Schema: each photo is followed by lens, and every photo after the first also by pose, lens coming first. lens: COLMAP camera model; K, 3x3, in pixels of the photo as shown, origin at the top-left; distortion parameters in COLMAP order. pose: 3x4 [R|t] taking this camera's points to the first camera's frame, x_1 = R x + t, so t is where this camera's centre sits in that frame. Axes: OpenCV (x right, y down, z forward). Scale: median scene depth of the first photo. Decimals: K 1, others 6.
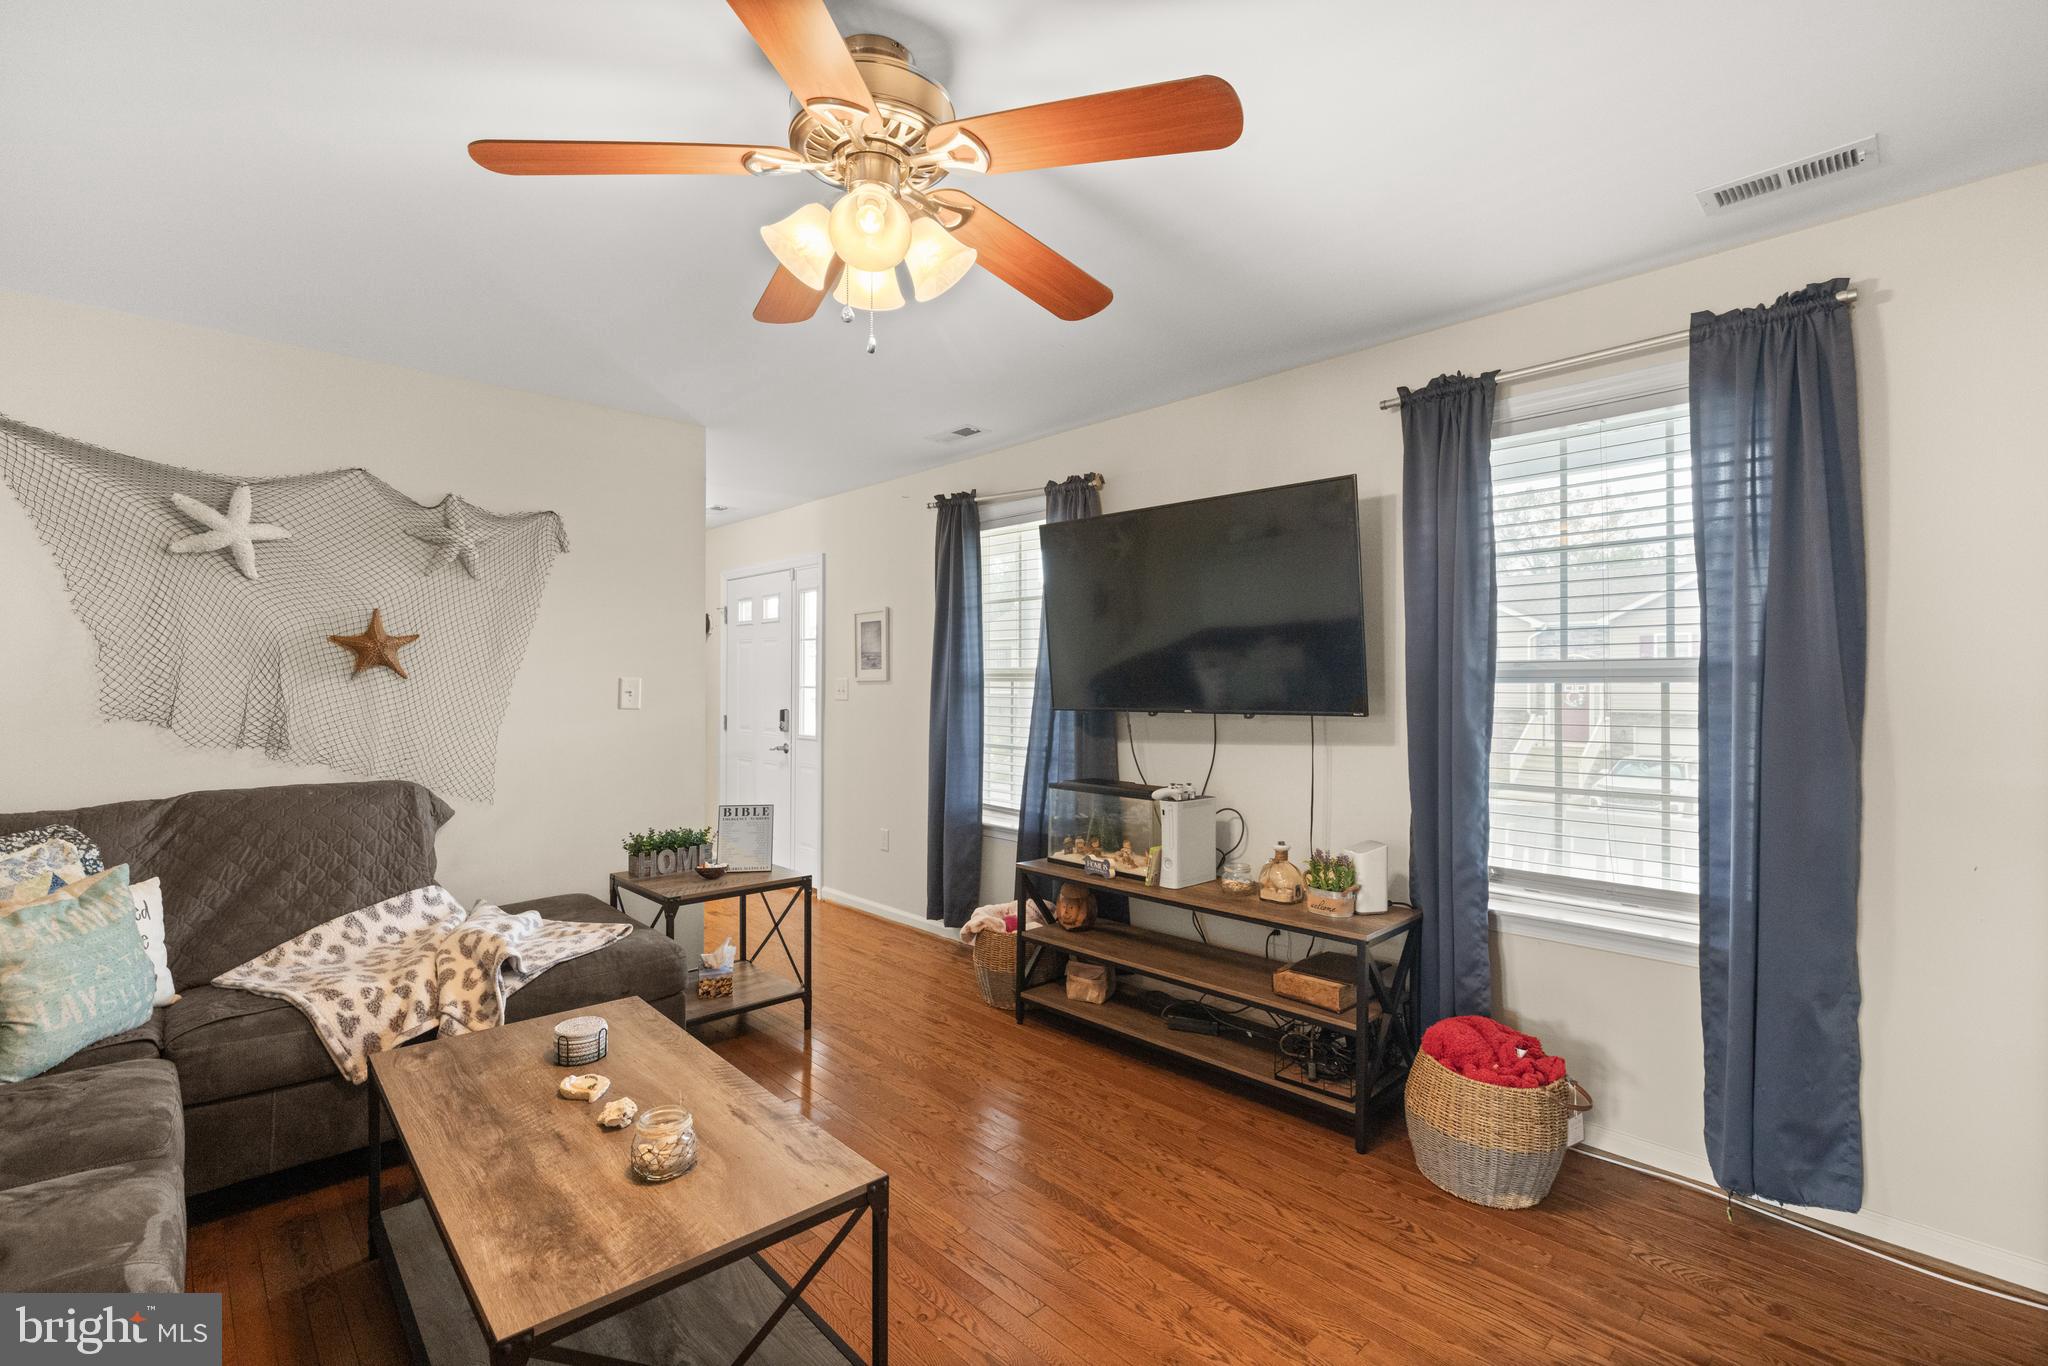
lens RADIAL K [[918.4, 0, 1004.1], [0, 918.4, 685.0], [0, 0, 1]] dist [0.001174, 0.000946]
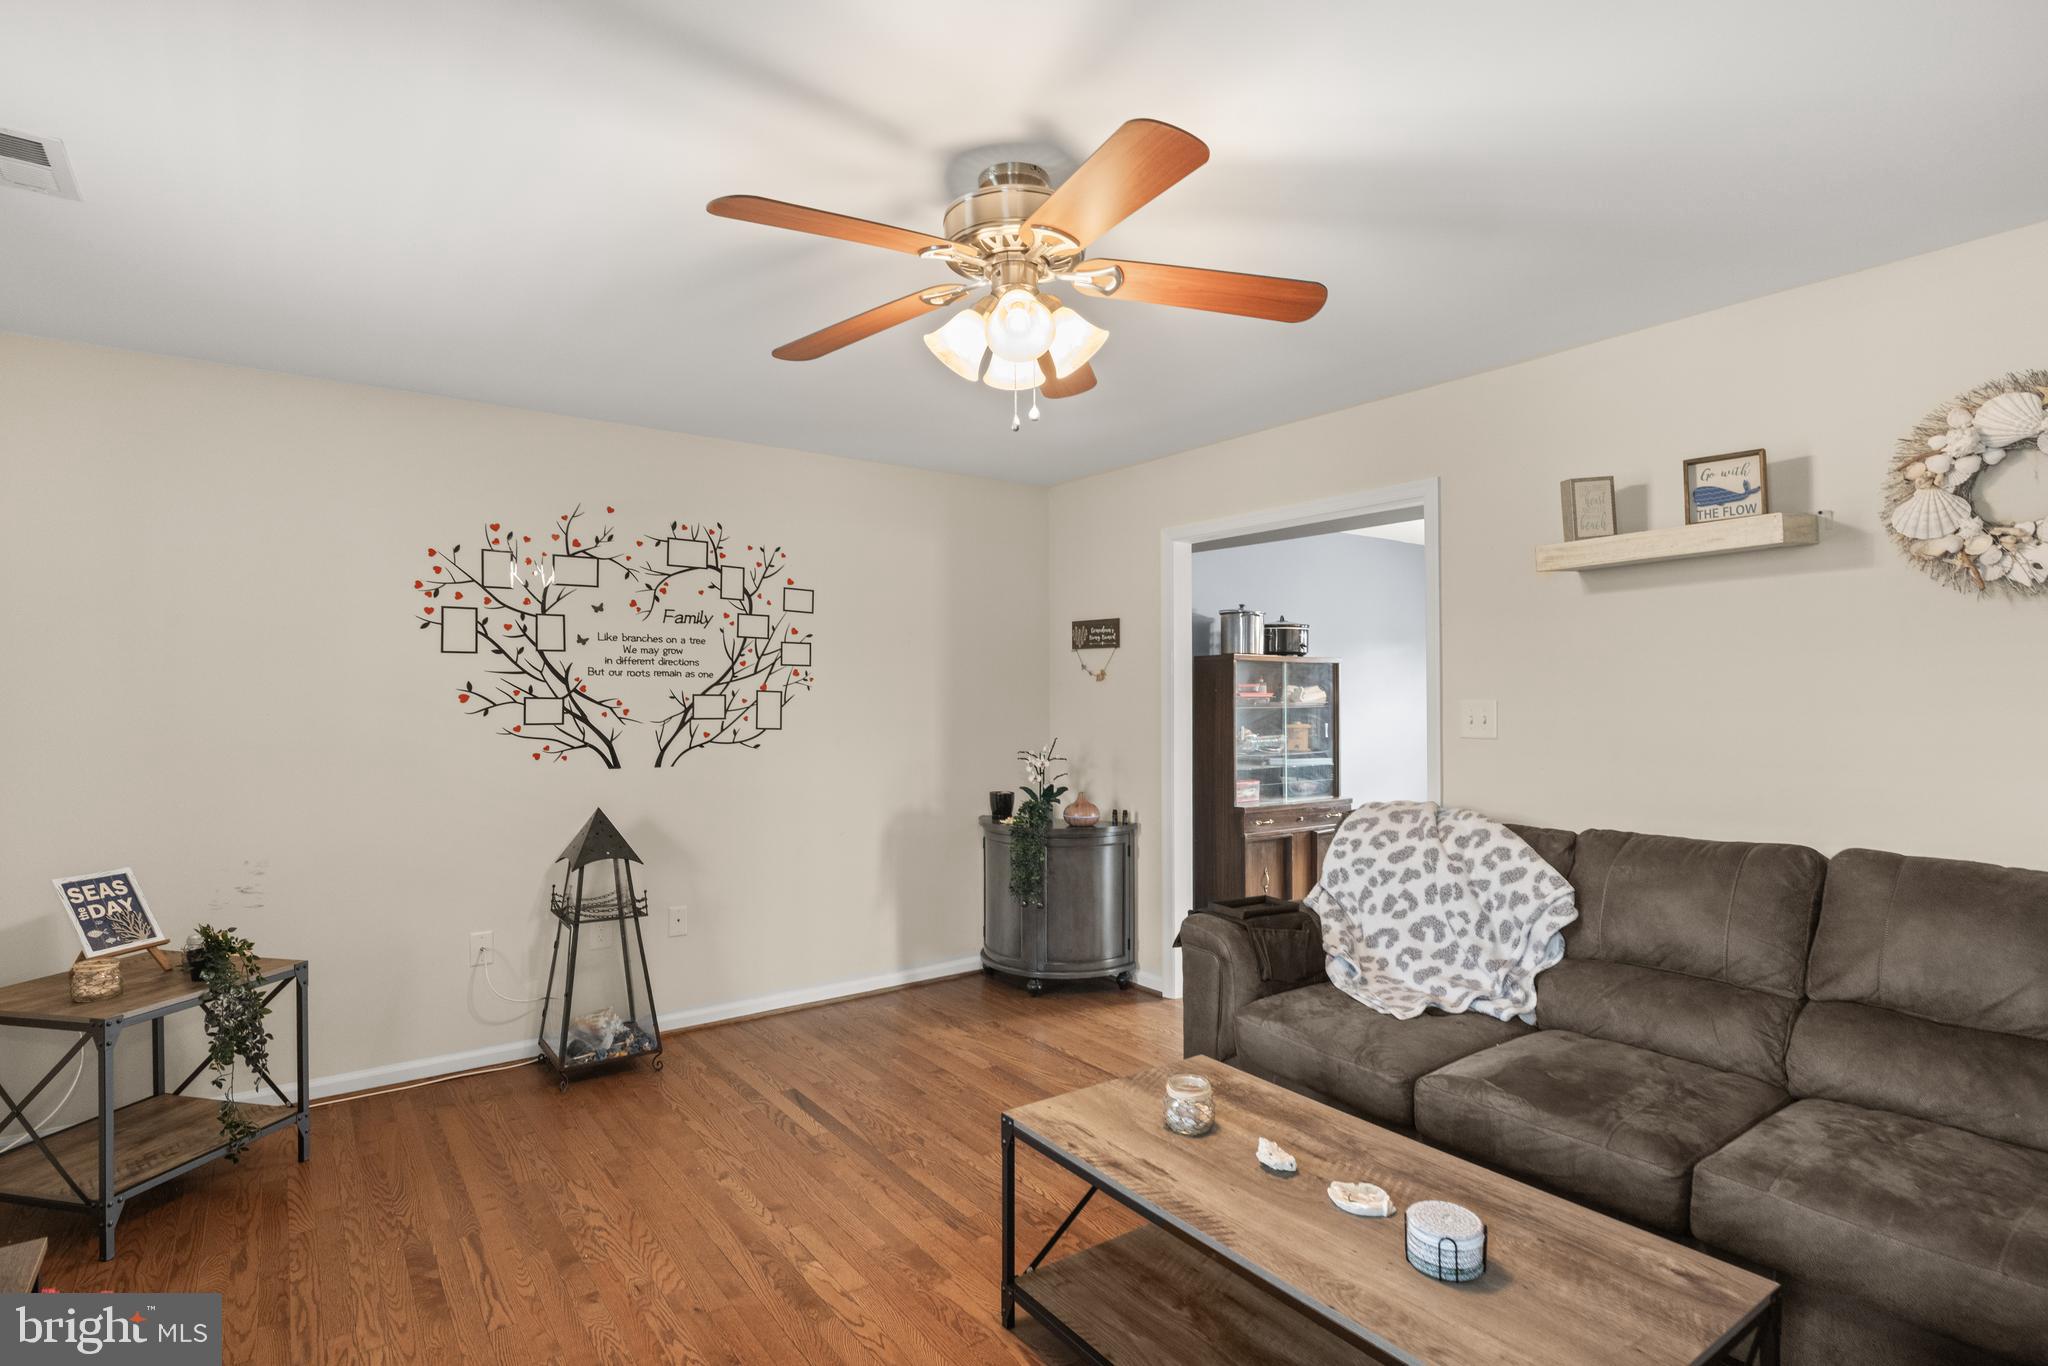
lens RADIAL K [[998.4, 0, 1016.1], [0, 998.4, 689.6], [0, 0, 1]] dist [0.000693, 0.001183]
pose [[-0.994883, 0.002462, 0.101000, -0.162546], [0.001993, 0.999987, -0.004746, -0.018376], [-0.101010, -0.004520, -0.994875, 1.337595]]
